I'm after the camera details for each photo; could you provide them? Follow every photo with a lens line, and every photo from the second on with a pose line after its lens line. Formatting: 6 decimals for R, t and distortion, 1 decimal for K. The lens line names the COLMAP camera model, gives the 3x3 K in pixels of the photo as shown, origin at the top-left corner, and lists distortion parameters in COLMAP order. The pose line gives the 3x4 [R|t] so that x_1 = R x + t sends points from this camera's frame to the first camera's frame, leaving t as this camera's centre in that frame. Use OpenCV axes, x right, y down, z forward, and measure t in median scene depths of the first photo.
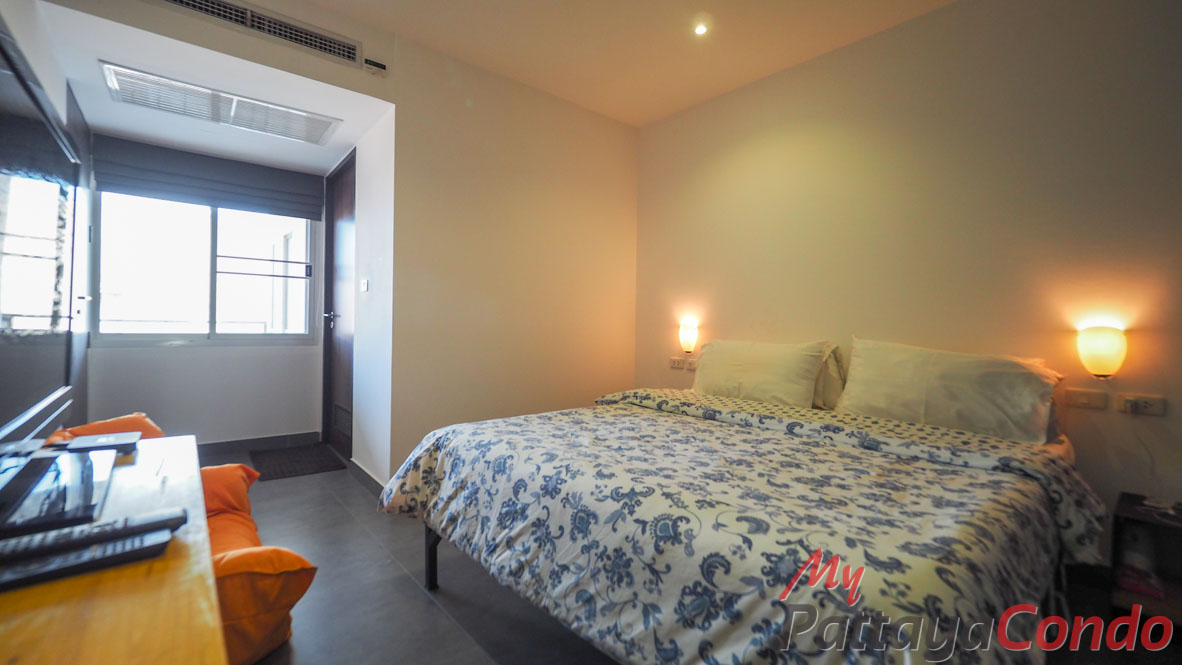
lens RADIAL K [[501.0, 0, 581.0], [0, 501.0, 328.5], [0, 0, 1]] dist [-0.003431, -0.001617]
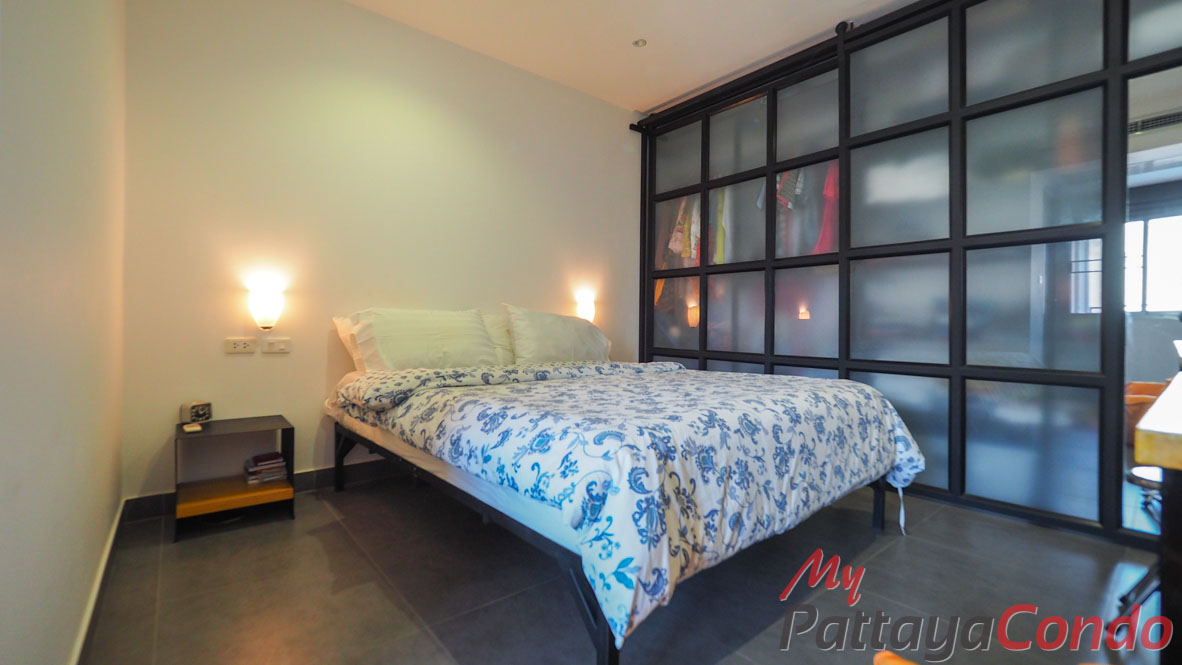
lens RADIAL K [[501.0, 0, 580.9], [0, 501.0, 327.1], [0, 0, 1]] dist [-0.003431, -0.001617]
pose [[0.010949, -0.021270, 0.999714, -1.055324], [-0.000469, 0.999774, 0.021276, 0.072608], [-0.999940, -0.000701, 0.010936, 1.276654]]
